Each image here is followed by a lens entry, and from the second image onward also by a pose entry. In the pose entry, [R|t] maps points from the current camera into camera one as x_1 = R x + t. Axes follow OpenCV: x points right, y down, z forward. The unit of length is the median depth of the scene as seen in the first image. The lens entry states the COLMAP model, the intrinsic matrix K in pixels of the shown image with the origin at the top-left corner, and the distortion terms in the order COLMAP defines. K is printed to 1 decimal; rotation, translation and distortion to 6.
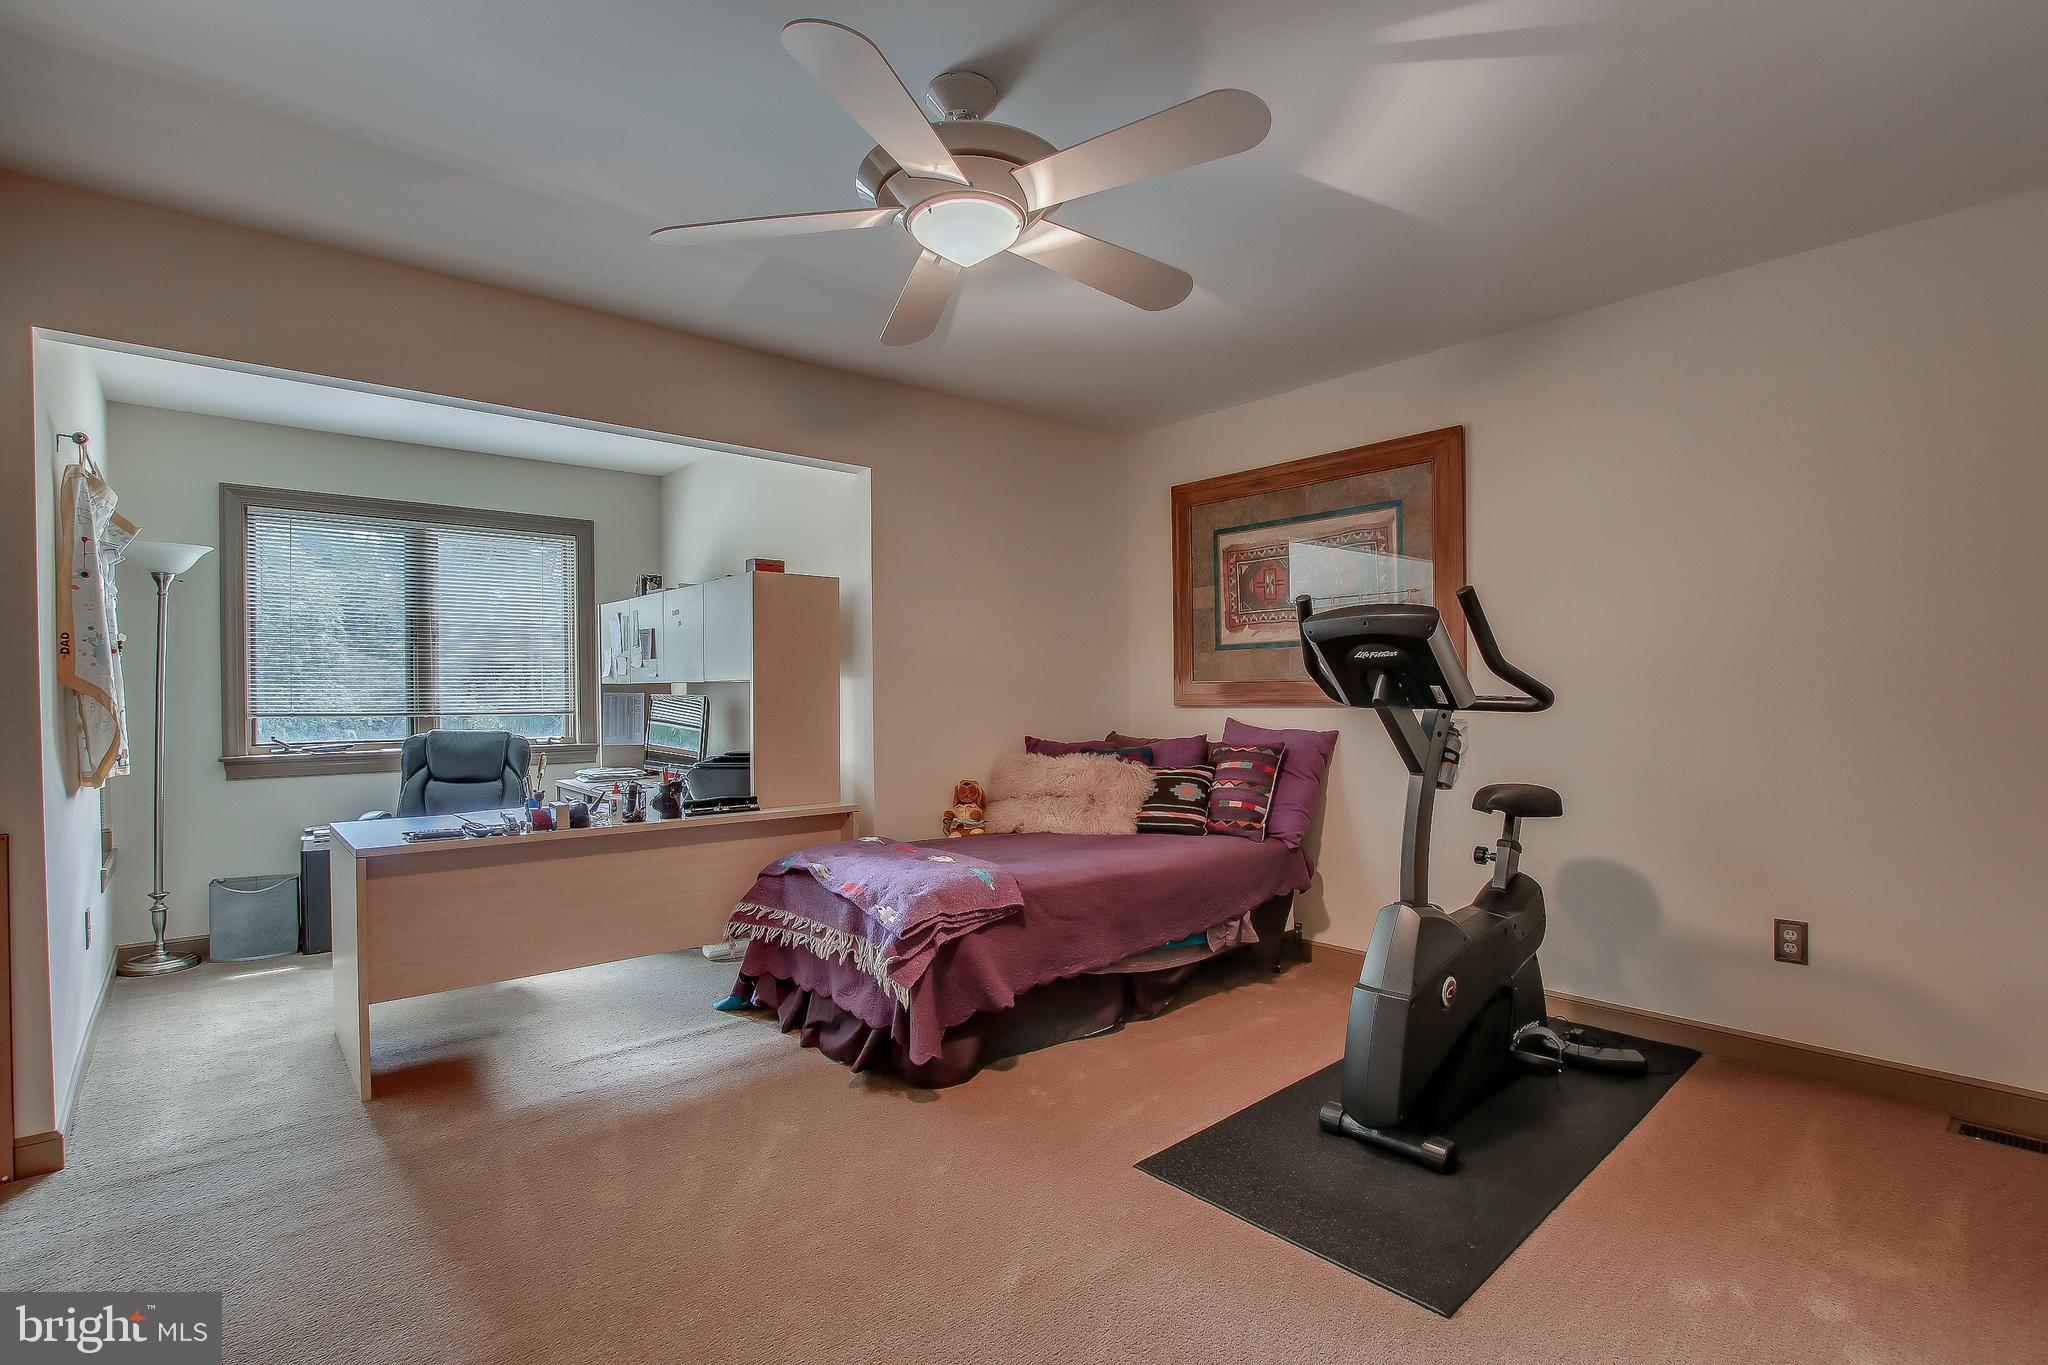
lens RADIAL K [[968.6, 0, 1015.6], [0, 968.6, 670.4], [0, 0, 1]] dist [-0.030327, 0.001213]
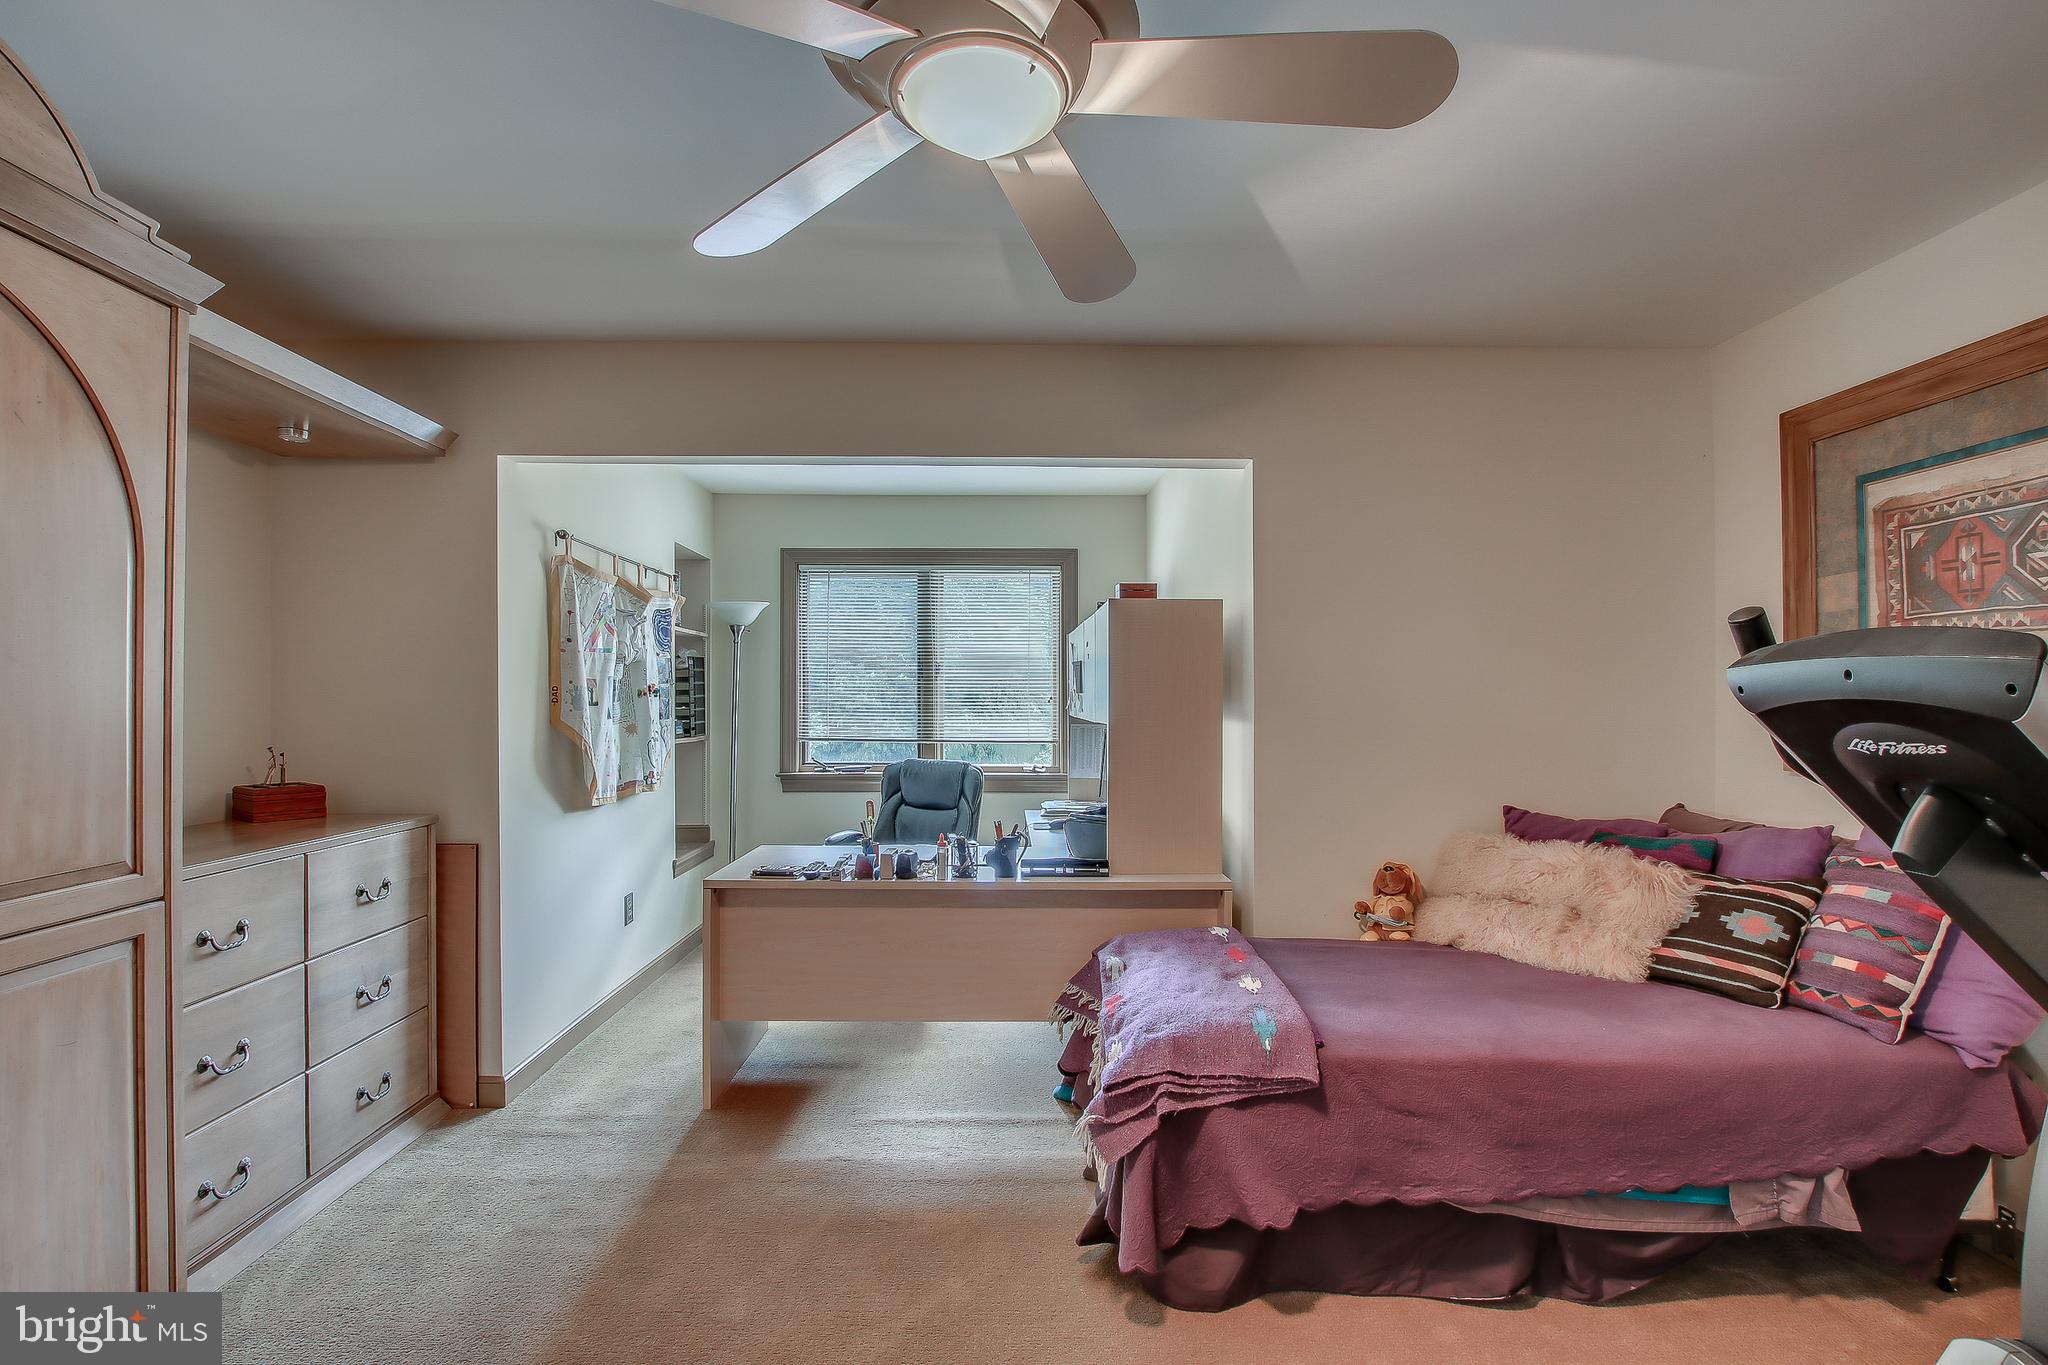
lens RADIAL K [[965.7, 0, 1024.0], [0, 965.7, 682.5], [0, 0, 1]] dist [-0.022997, 0.001739]
pose [[0.765159, -0.002687, -0.643836, 0.216500], [0.007360, 0.999962, 0.004575, -0.030831], [0.643799, -0.008239, 0.765150, 0.271647]]
